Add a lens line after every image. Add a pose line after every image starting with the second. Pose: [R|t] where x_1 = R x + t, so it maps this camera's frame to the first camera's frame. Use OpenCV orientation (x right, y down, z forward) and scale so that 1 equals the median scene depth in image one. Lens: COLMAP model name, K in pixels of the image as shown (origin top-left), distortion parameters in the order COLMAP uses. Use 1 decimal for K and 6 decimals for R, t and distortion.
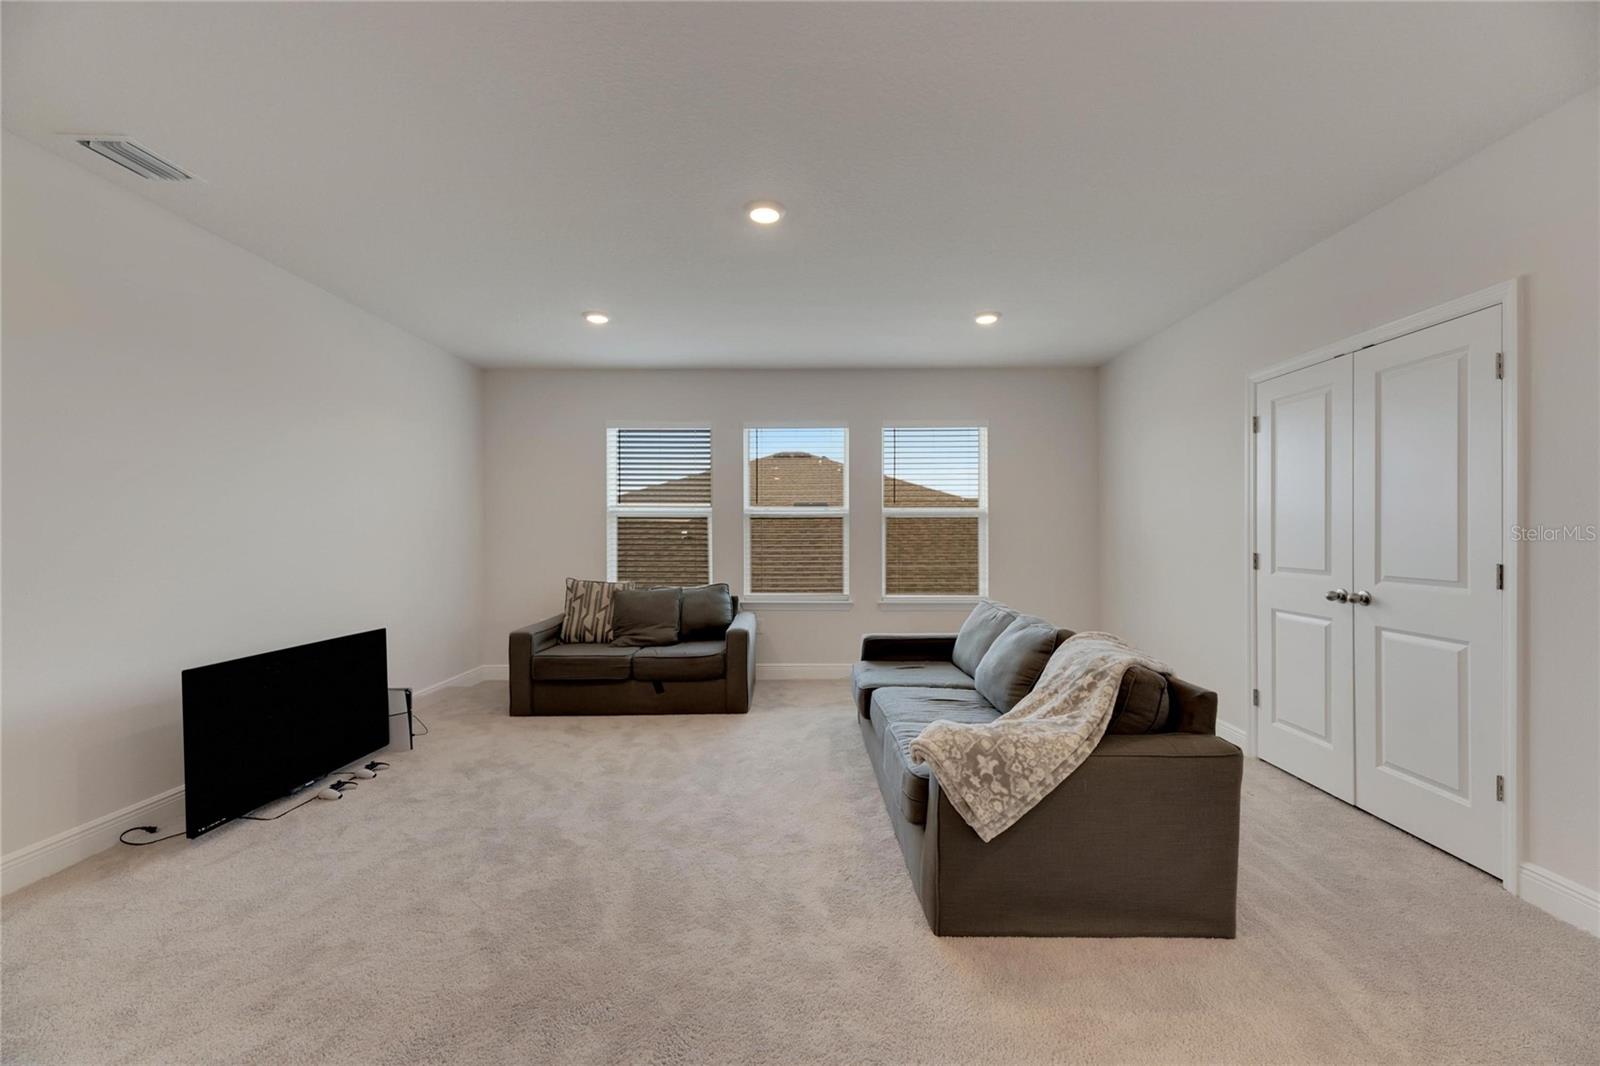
lens RADIAL K [[639.2, 0, 802.0], [0, 639.2, 531.8], [0, 0, 1]] dist [0.009751, -0.001615]
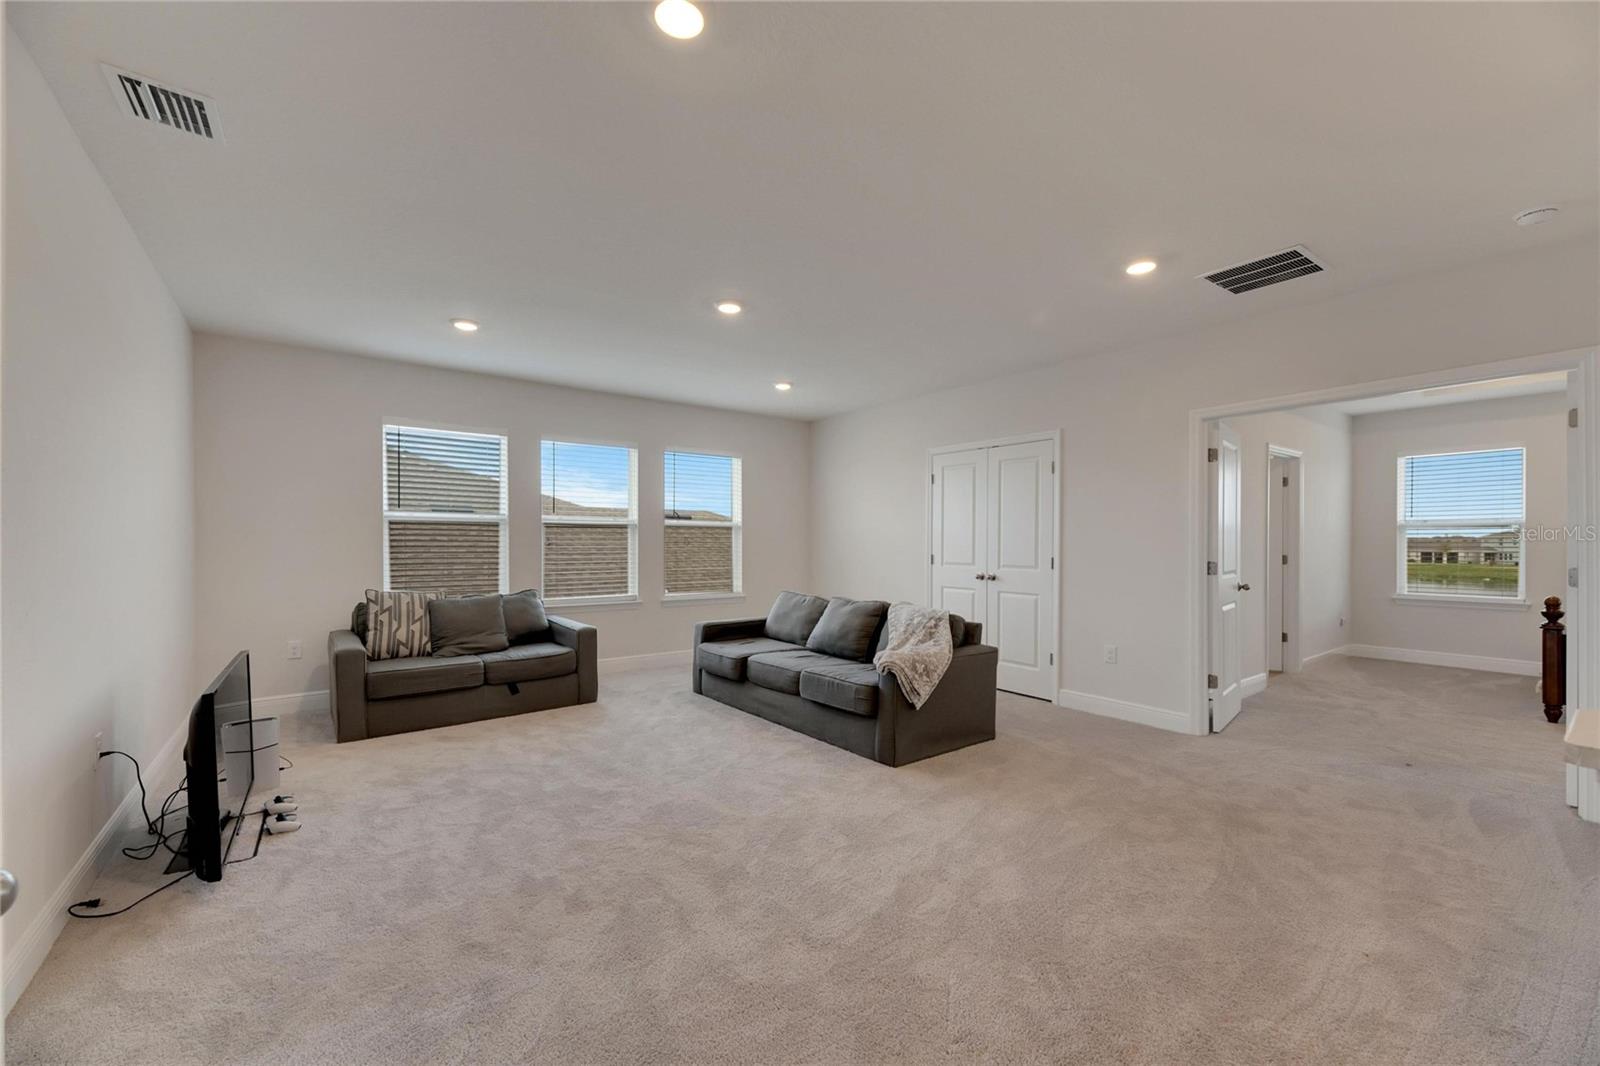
lens RADIAL K [[639.2, 0, 808.9], [0, 639.2, 544.3], [0, 0, 1]] dist [0.009751, -0.001615]
pose [[0.791736, 0.001741, 0.610861, -0.545411], [-0.005941, 0.999971, 0.004851, -0.000306], [-0.610834, -0.007470, 0.791723, -0.132662]]
